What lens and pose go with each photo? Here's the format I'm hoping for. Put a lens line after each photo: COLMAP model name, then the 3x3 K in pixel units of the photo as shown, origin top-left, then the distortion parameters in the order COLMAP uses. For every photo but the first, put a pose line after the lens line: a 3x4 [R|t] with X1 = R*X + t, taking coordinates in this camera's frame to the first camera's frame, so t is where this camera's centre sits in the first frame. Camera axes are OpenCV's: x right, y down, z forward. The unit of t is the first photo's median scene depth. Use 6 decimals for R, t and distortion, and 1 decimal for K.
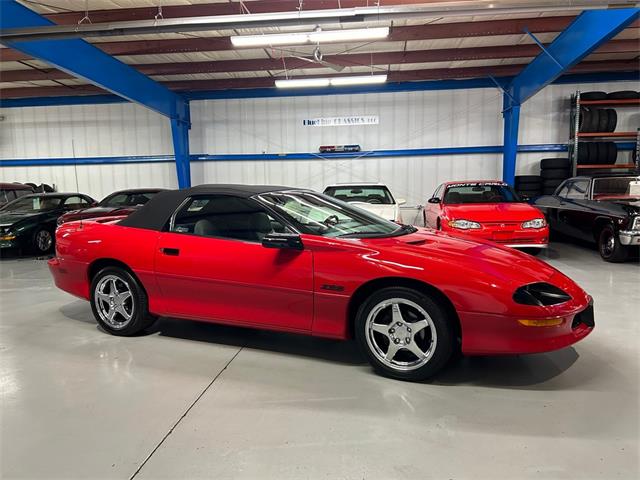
lens RADIAL K [[478.7, 0, 320.9], [0, 478.7, 245.4], [0, 0, 1]] dist [0.055418, -0.070811]
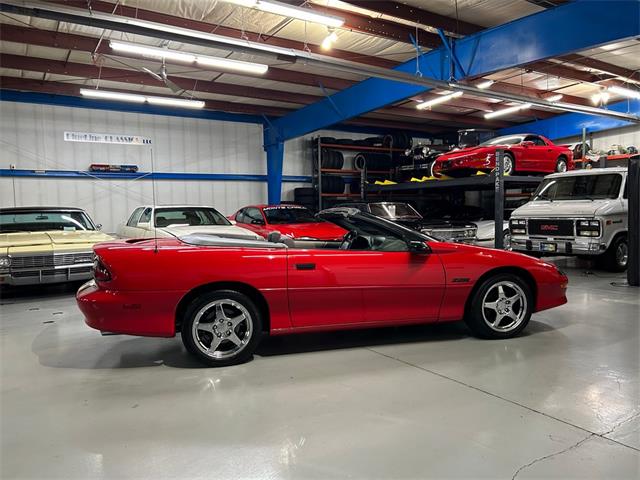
lens RADIAL K [[478.7, 0, 318.3], [0, 478.7, 245.2], [0, 0, 1]] dist [0.055418, -0.070811]
pose [[0.764618, -0.046398, 0.642811, -0.274184], [0.080420, 0.996478, -0.023733, -0.002039], [-0.639446, 0.069841, 0.765657, 0.055006]]
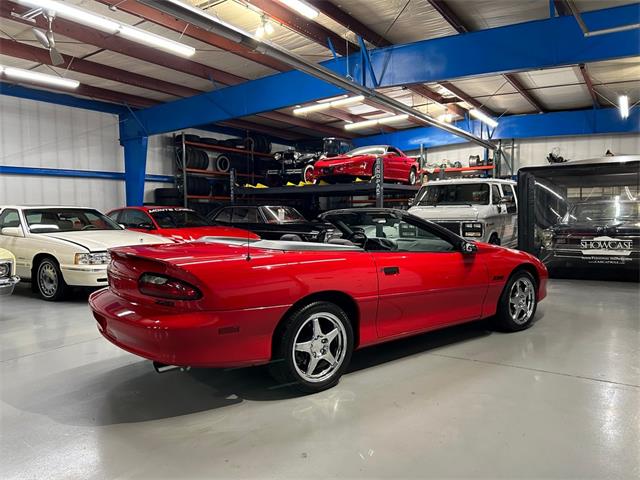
lens RADIAL K [[478.7, 0, 320.3], [0, 478.7, 245.3], [0, 0, 1]] dist [0.055418, -0.070811]
pose [[0.443434, -0.052636, 0.894760, -0.352409], [0.108433, 0.994093, 0.004741, -0.016626], [-0.889724, 0.094919, 0.446522, 0.201576]]
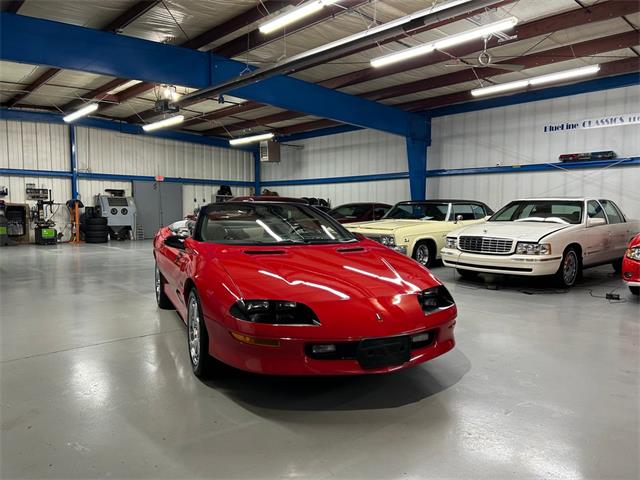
lens RADIAL K [[478.7, 0, 319.9], [0, 478.7, 250.0], [0, 0, 1]] dist [0.055418, -0.070811]
pose [[0.759721, 0.075505, -0.645850, 0.251573], [-0.089974, 0.995888, 0.010589, -0.009064], [0.643994, 0.050065, 0.763391, 0.076854]]
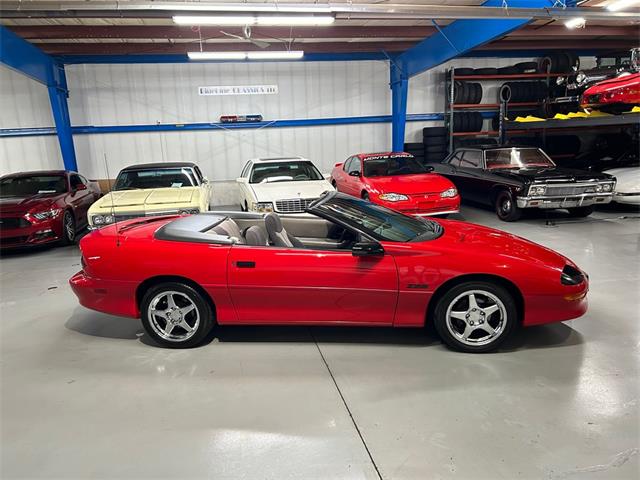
lens RADIAL K [[478.7, 0, 320.3], [0, 478.7, 246.5], [0, 0, 1]] dist [0.055418, -0.070811]
pose [[0.949077, -0.091829, 0.301362, -0.134872], [0.062581, 0.992466, 0.105332, -0.036521], [-0.308765, -0.081109, 0.947674, -0.011282]]
